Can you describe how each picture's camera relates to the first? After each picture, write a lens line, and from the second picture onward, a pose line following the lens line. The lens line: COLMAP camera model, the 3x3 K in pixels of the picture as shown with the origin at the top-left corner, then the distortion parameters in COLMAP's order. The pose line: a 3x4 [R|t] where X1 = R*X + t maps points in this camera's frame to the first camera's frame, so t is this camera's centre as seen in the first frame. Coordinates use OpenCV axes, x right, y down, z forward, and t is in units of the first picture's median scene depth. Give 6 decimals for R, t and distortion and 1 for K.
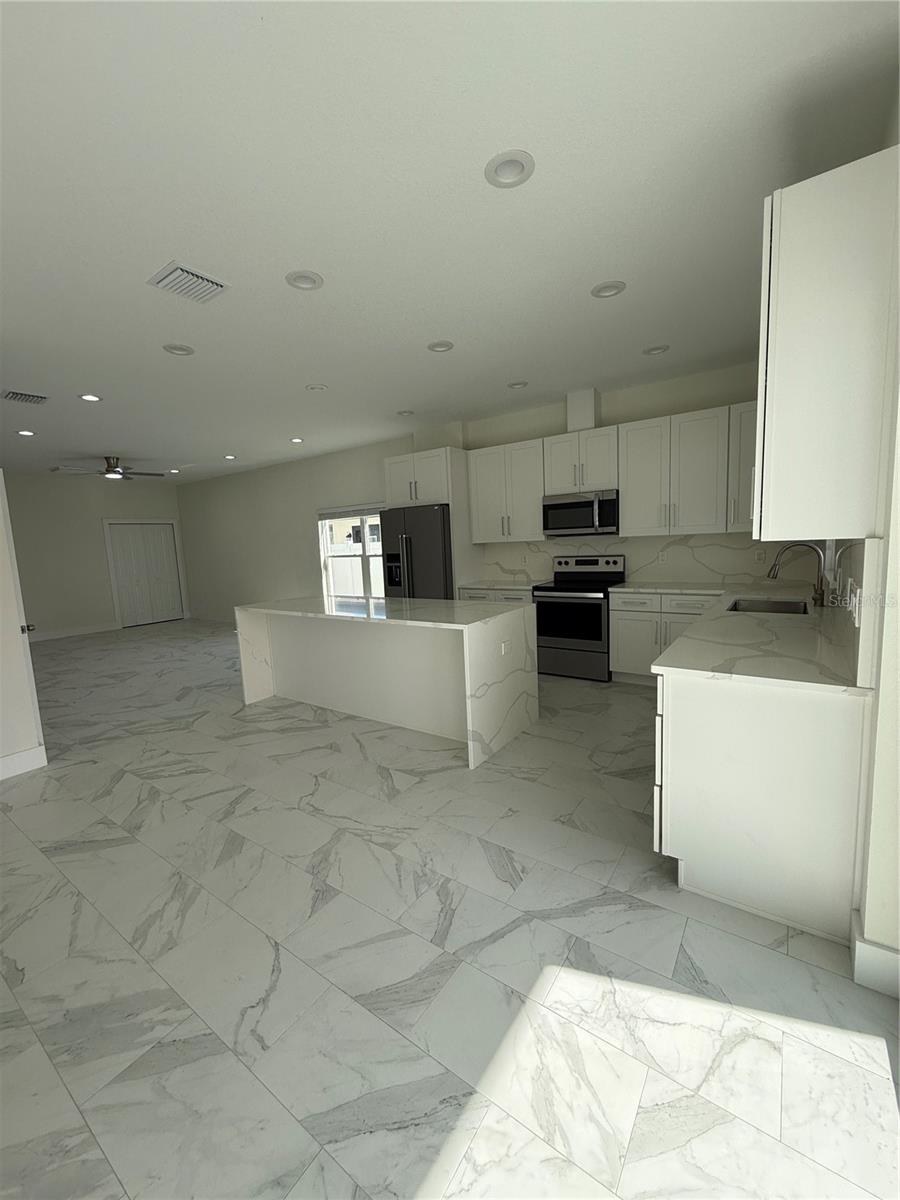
lens RADIAL K [[477.4, 0, 453.6], [0, 477.4, 592.2], [0, 0, 1]] dist [0.029920, 0.000073]
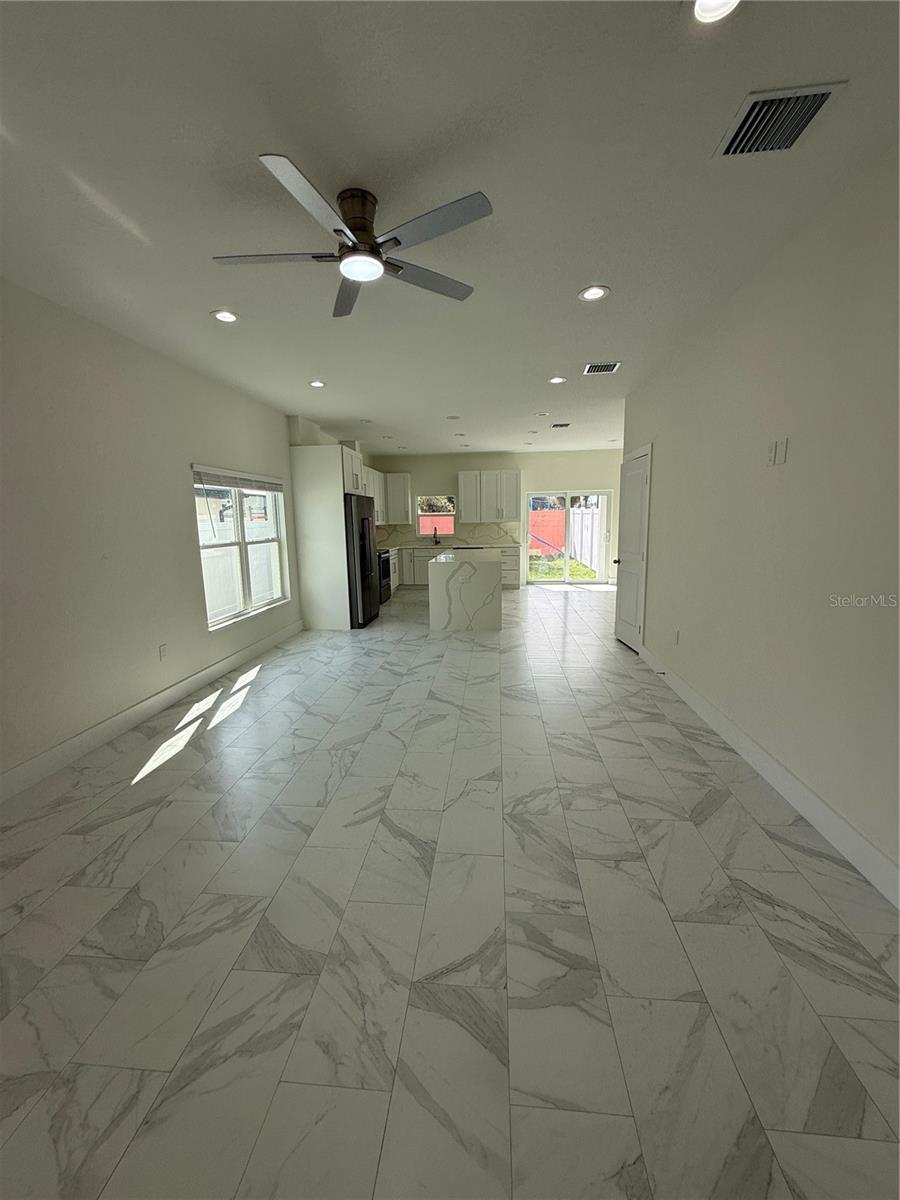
lens RADIAL K [[476.5, 0, 450.0], [0, 476.5, 600.0], [0, 0, 1]] dist [-0.000503, -0.000015]
pose [[-0.488512, -0.094380, 0.867438, -1.496807], [0.132482, 0.974584, 0.180647, -0.125644], [-0.862441, 0.203169, -0.463592, 1.665202]]
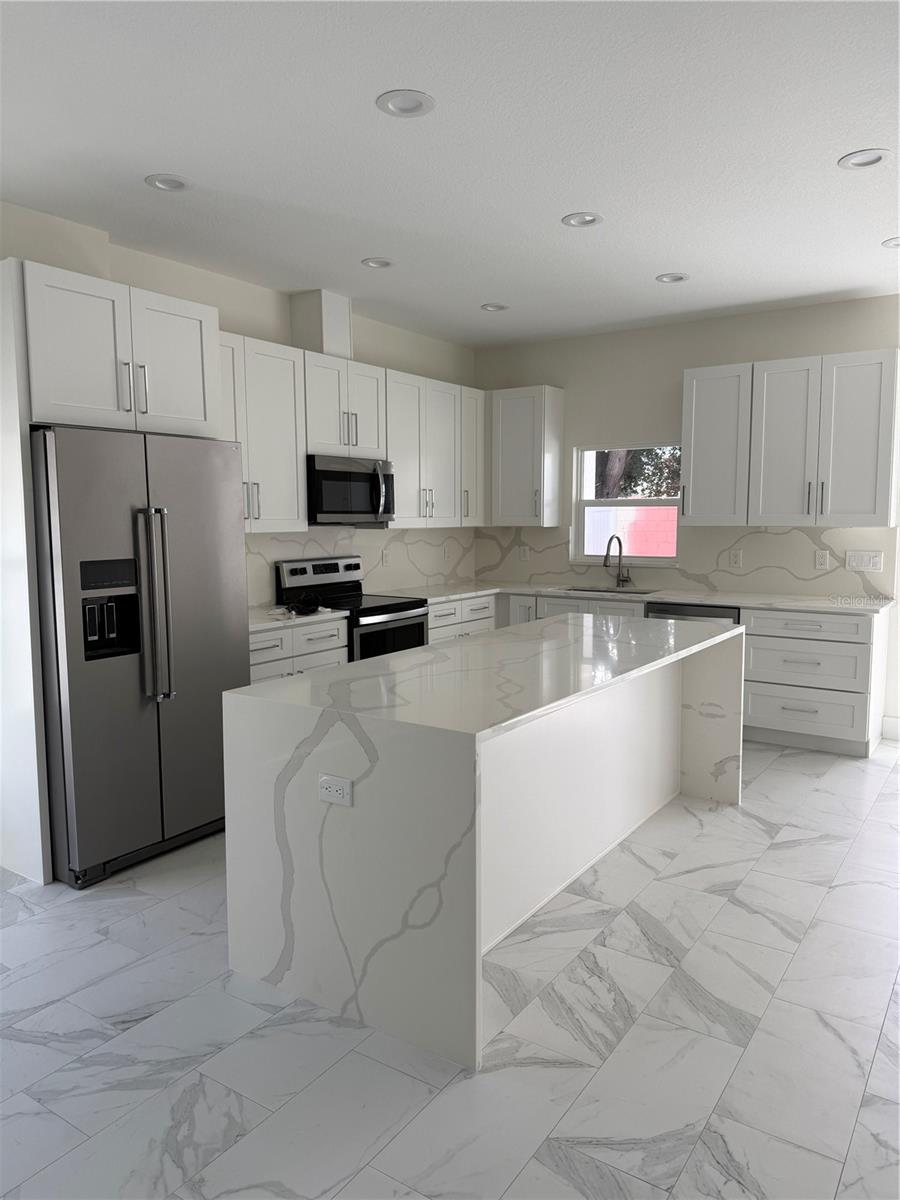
lens RADIAL K [[827.9, 0, 450.0], [0, 827.9, 600.0], [0, 0, 1]] dist [0.042562, -0.002976]
pose [[-0.009381, -0.059949, 0.998157, -0.876289], [0.111351, 0.991930, 0.060621, -0.076165], [-0.993737, 0.111714, -0.002630, 0.938154]]
